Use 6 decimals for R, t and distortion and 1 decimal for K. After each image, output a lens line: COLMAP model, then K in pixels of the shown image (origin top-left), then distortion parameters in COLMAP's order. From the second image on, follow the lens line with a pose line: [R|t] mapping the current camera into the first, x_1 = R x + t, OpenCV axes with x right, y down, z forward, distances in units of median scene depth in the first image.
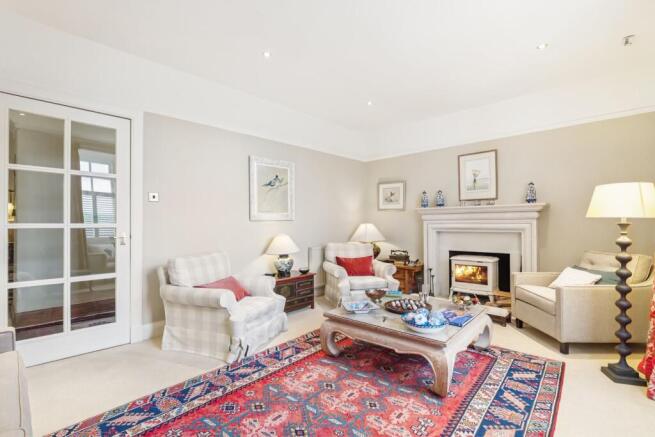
lens RADIAL K [[302.3, 0, 329.7], [0, 302.3, 224.5], [0, 0, 1]] dist [-0.013524, 0.000012]
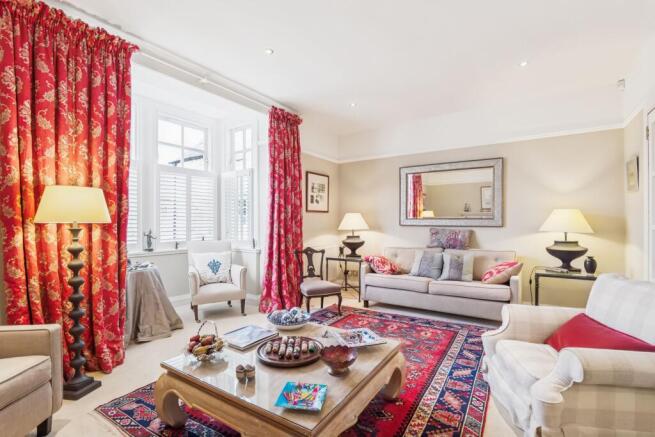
lens RADIAL K [[310.0, 0, 316.5], [0, 310.0, 218.9], [0, 0, 1]] dist [-0.003275, -0.000206]
pose [[-0.992547, 0.004540, -0.121775, 0.291737], [0.005471, 0.999958, -0.007310, -0.020288], [0.121737, -0.007921, -0.992531, 1.758220]]
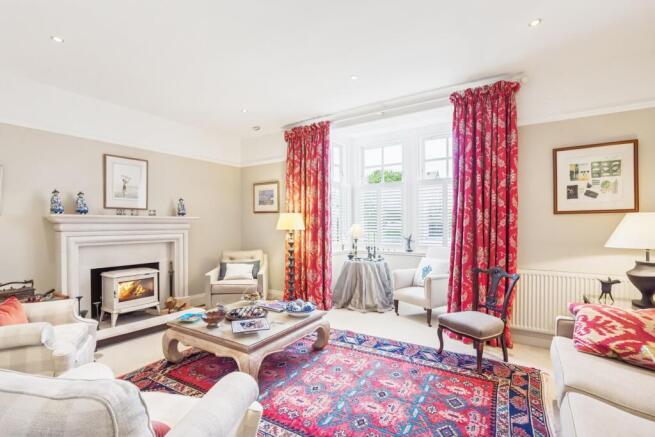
lens RADIAL K [[302.3, 0, 329.7], [0, 302.3, 224.5], [0, 0, 1]] dist [-0.013524, 0.000012]
pose [[-0.155414, 0.007284, 0.987823, -0.876803], [0.008438, 0.999946, -0.006046, -0.038467], [-0.987813, 0.007395, -0.155467, 0.899164]]
